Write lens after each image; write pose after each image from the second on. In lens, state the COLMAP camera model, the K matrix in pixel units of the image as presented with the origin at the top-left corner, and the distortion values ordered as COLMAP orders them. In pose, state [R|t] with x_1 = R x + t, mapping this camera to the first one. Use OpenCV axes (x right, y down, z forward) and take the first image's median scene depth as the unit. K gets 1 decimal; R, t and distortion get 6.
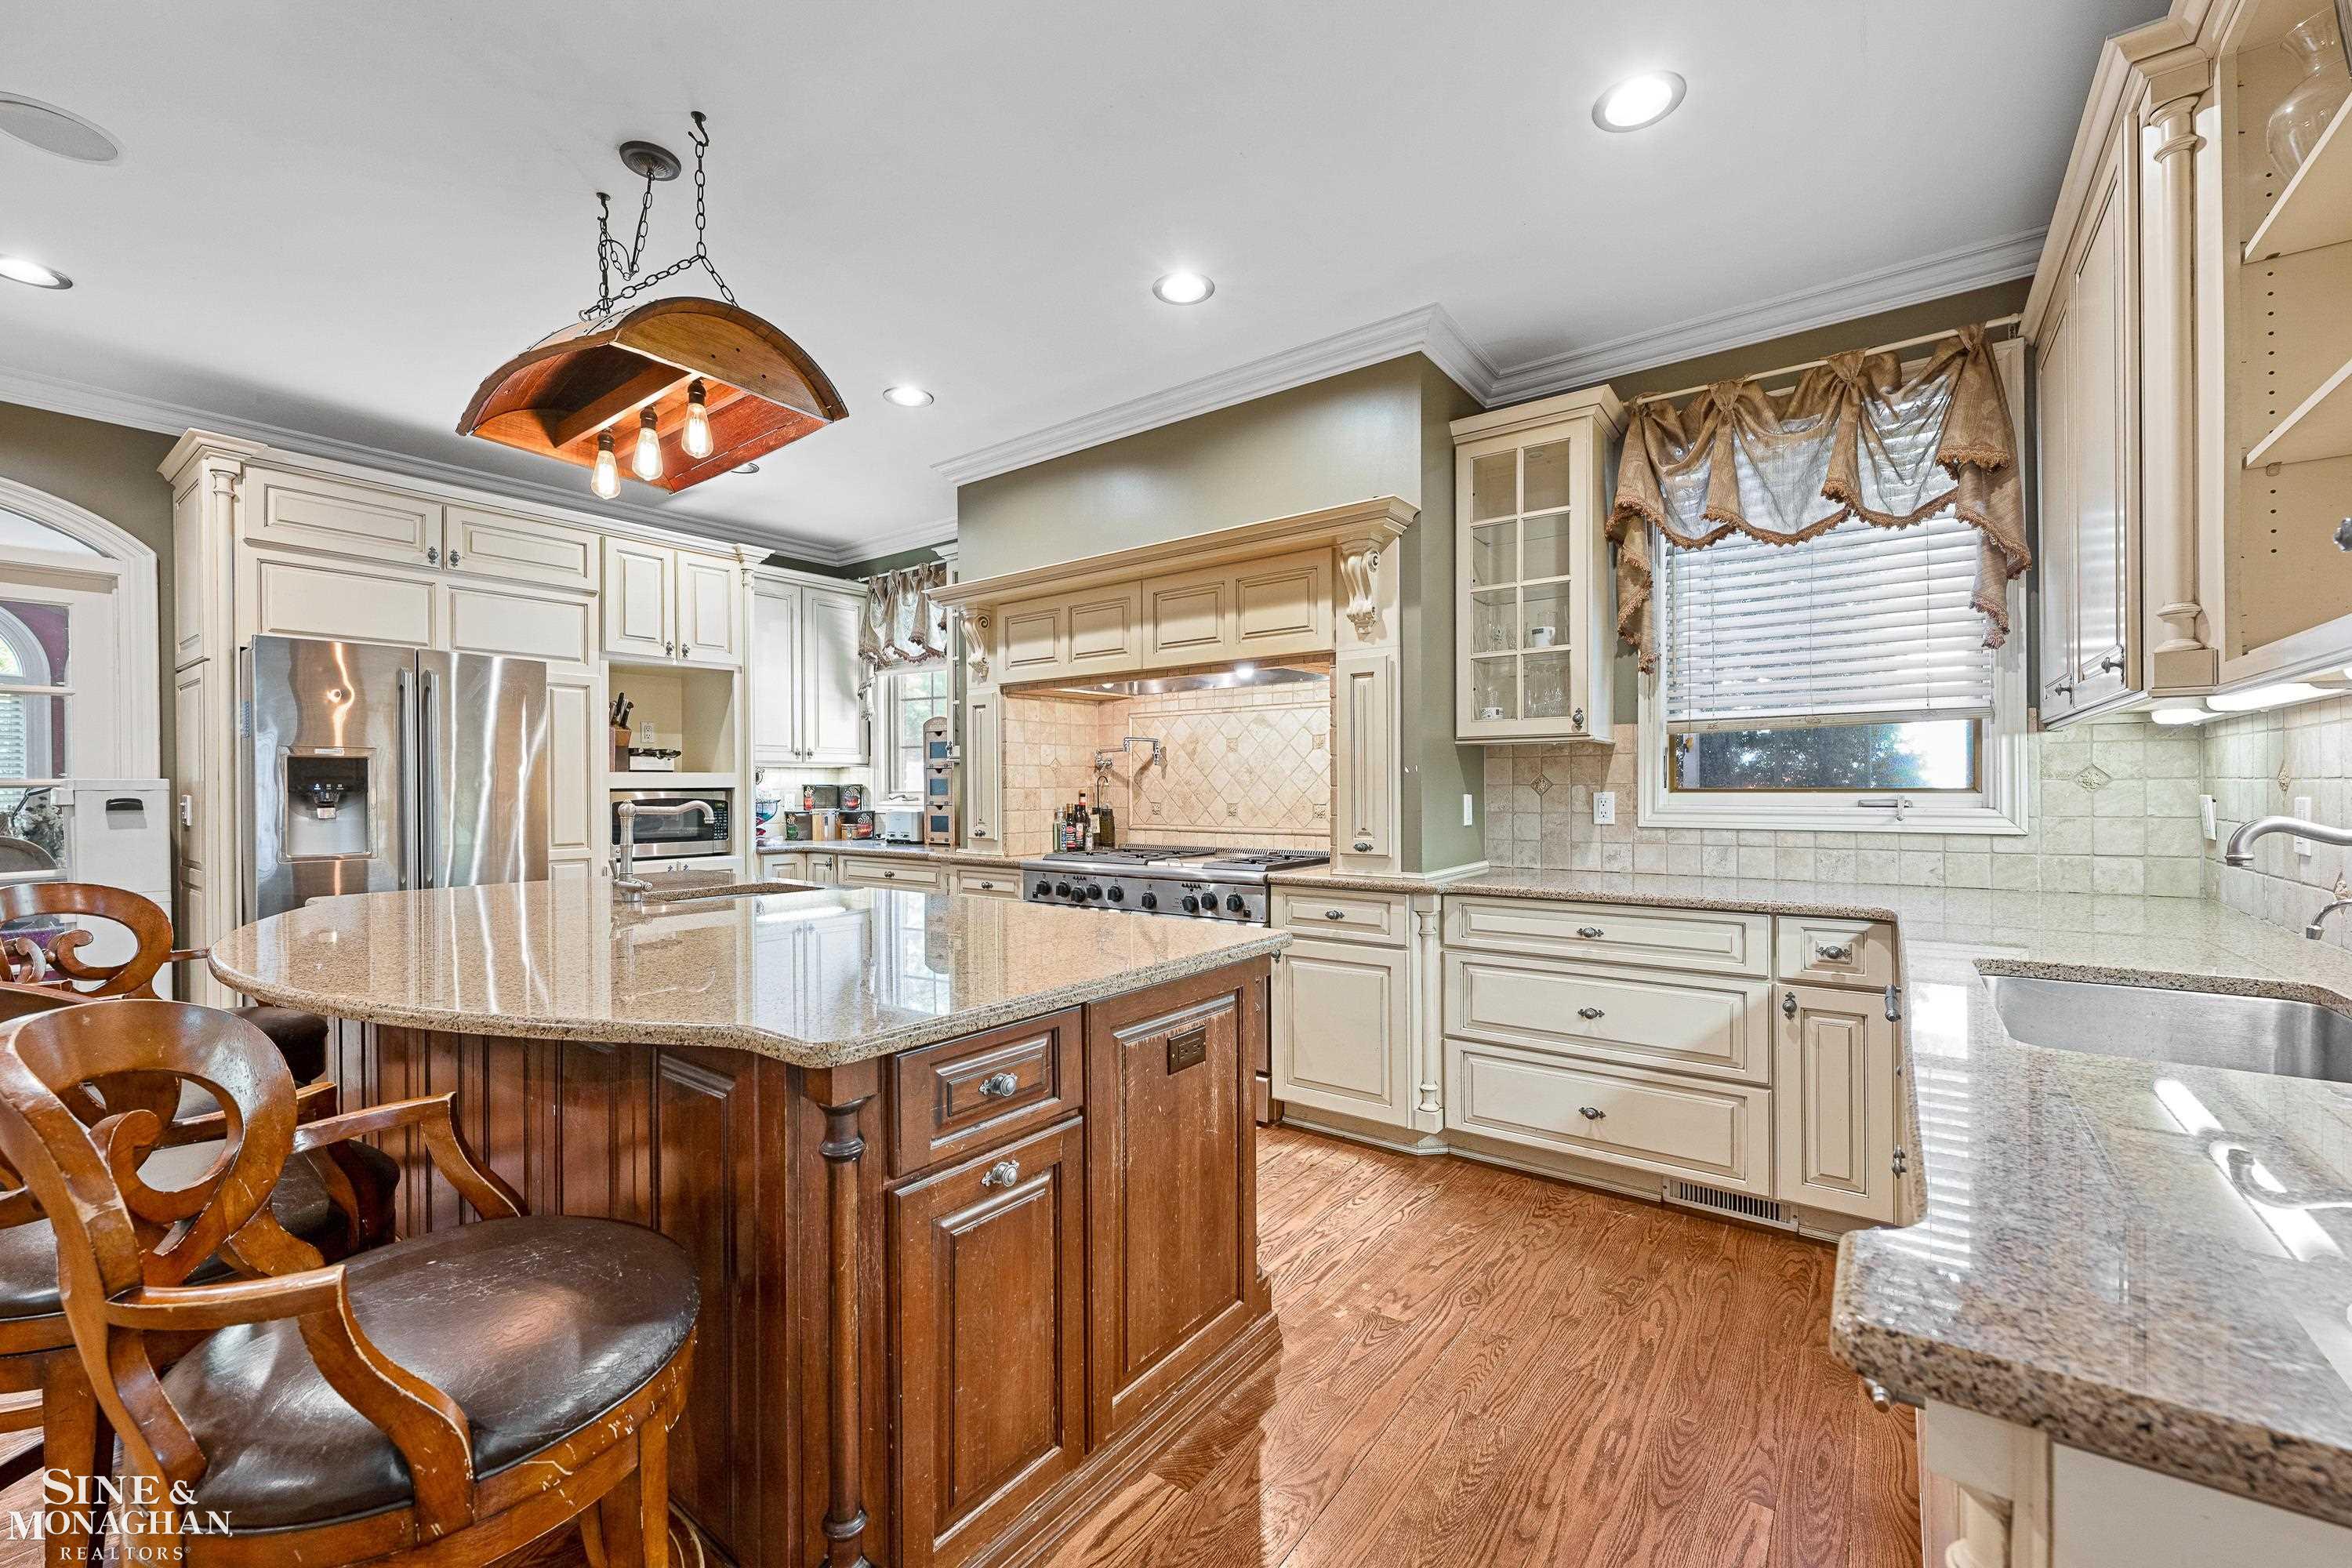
lens RADIAL K [[972.8, 0, 1176.0], [0, 972.8, 784.0], [0, 0, 1]] dist [-0.001019, -0.000343]
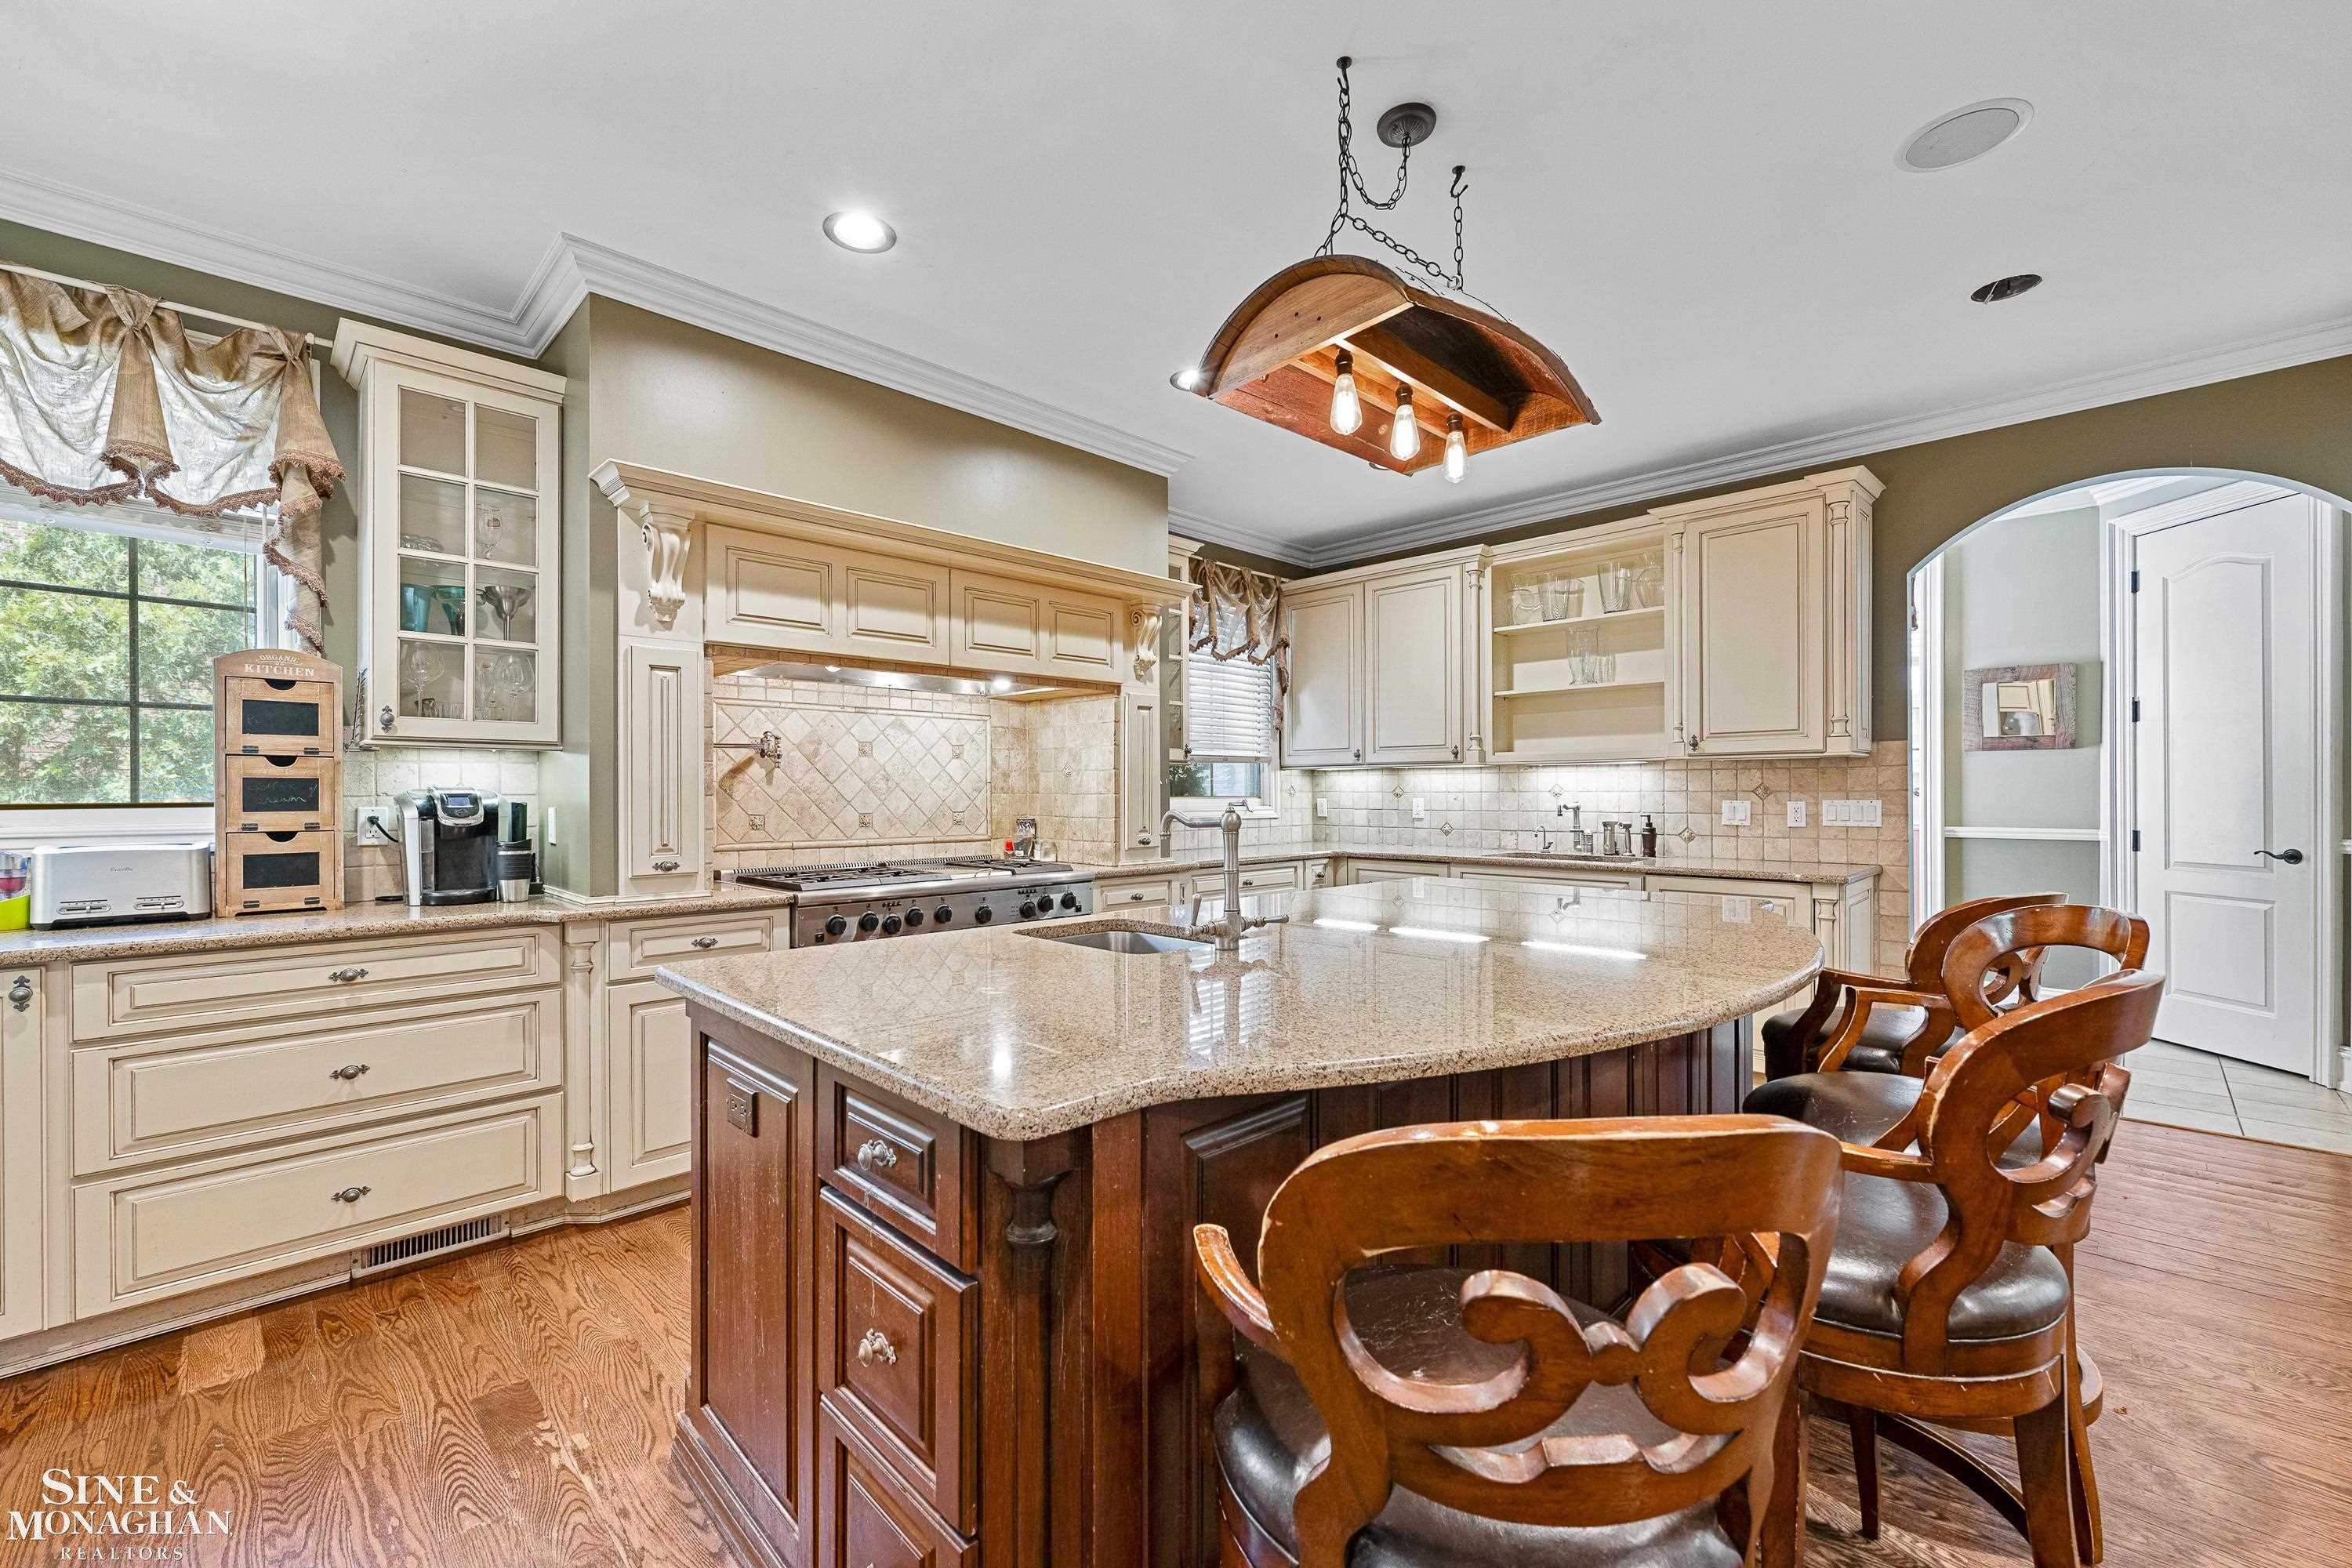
lens RADIAL K [[939.1, 0, 1160.1], [0, 939.1, 786.4], [0, 0, 1]] dist [-0.001384, 0.000206]
pose [[0.154751, 0.012219, 0.987878, -0.779604], [-0.000389, 0.999924, -0.012307, 0.005785], [-0.987953, 0.001521, 0.154744, 0.595838]]
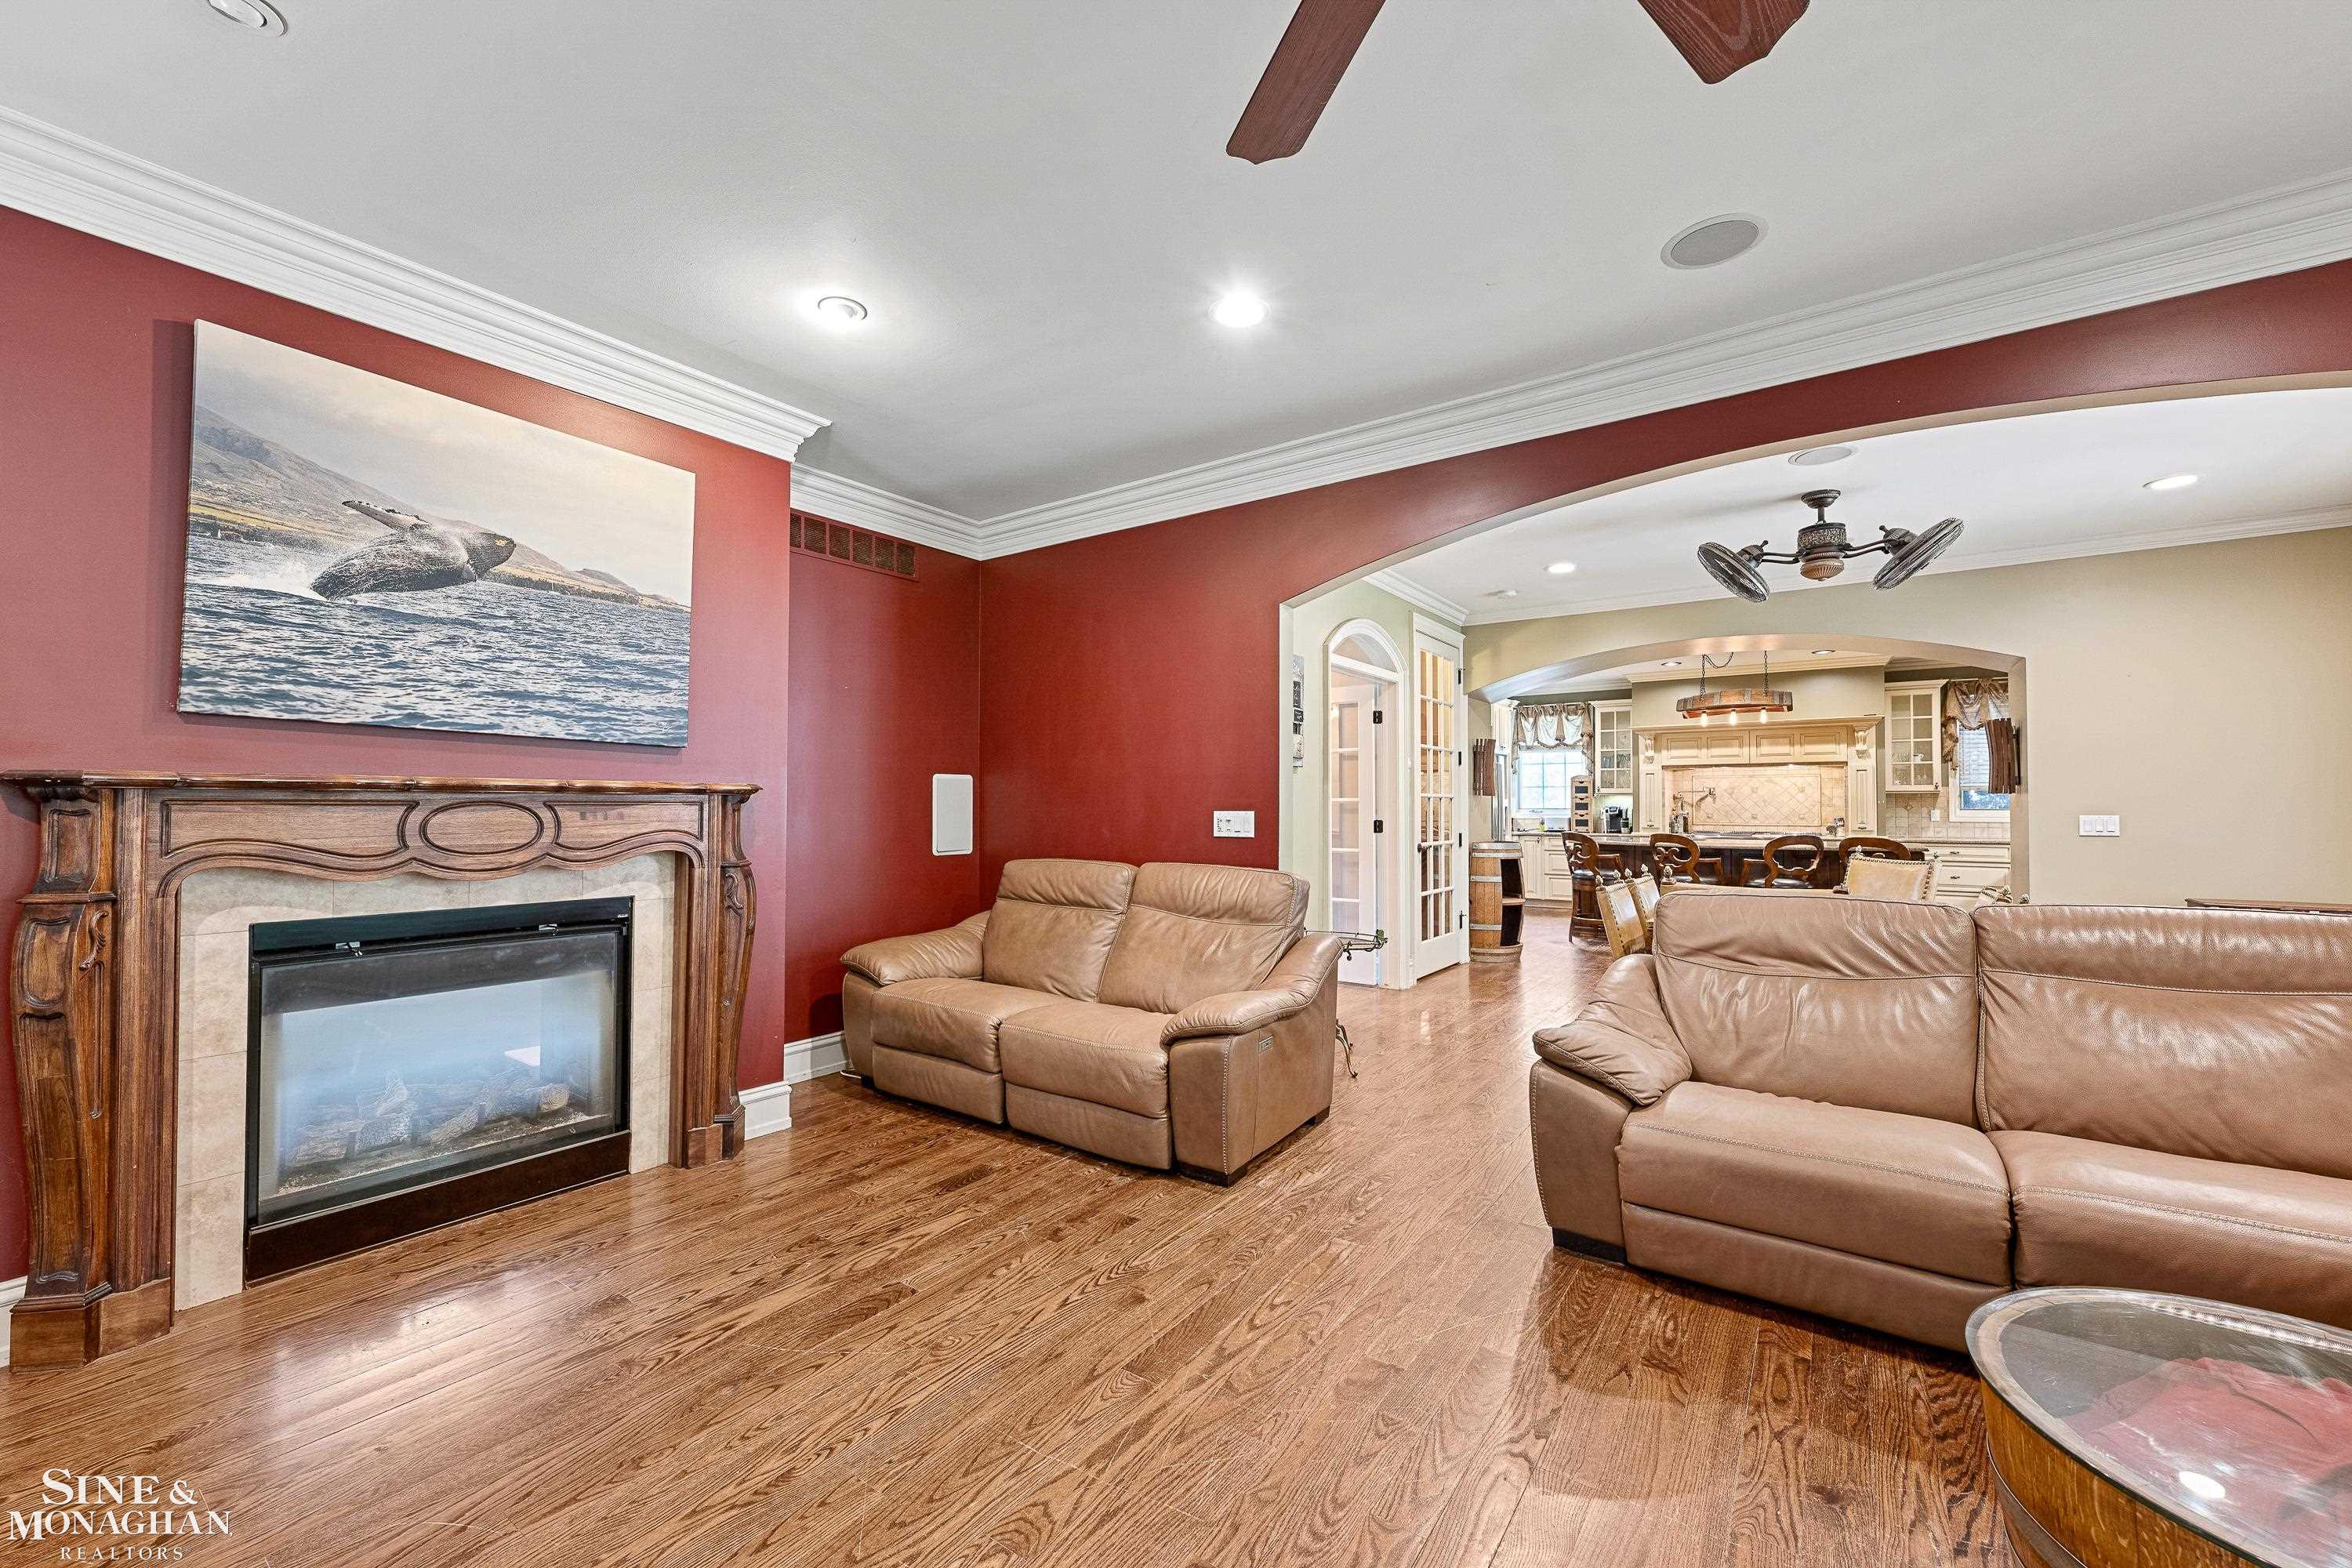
lens RADIAL K [[939.1, 0, 1160.1], [0, 939.1, 786.4], [0, 0, 1]] dist [-0.001384, 0.000206]
pose [[0.999879, 0.007423, 0.013702, -1.514729], [-0.007150, 0.999777, -0.019889, 0.008360], [-0.013847, 0.019788, 0.999708, -1.400817]]
